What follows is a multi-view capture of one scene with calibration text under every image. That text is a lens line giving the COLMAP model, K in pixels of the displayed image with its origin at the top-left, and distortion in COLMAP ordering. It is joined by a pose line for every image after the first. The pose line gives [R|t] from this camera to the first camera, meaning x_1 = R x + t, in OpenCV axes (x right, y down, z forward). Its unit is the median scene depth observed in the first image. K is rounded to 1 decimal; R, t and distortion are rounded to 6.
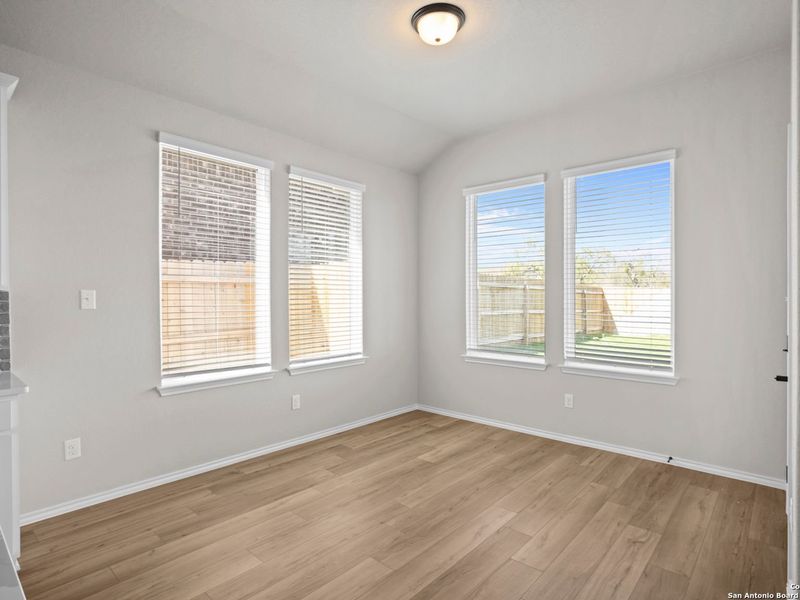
lens RADIAL K [[440.1, 0, 400.0], [0, 440.1, 300.0], [0, 0, 1]] dist [-0.027079, 0.001909]
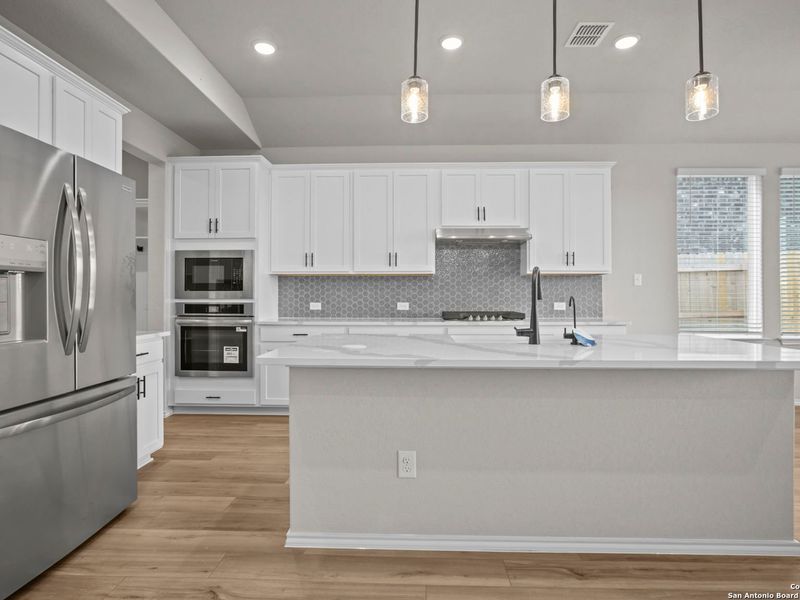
lens RADIAL K [[440.1, 0, 400.0], [0, 440.1, 300.0], [0, 0, 1]] dist [-0.027079, 0.001909]
pose [[0.634695, 0.005426, -0.772743, -0.003308], [-0.004202, 0.999985, 0.003570, 0.052593], [0.772751, 0.000982, 0.634708, -0.546354]]
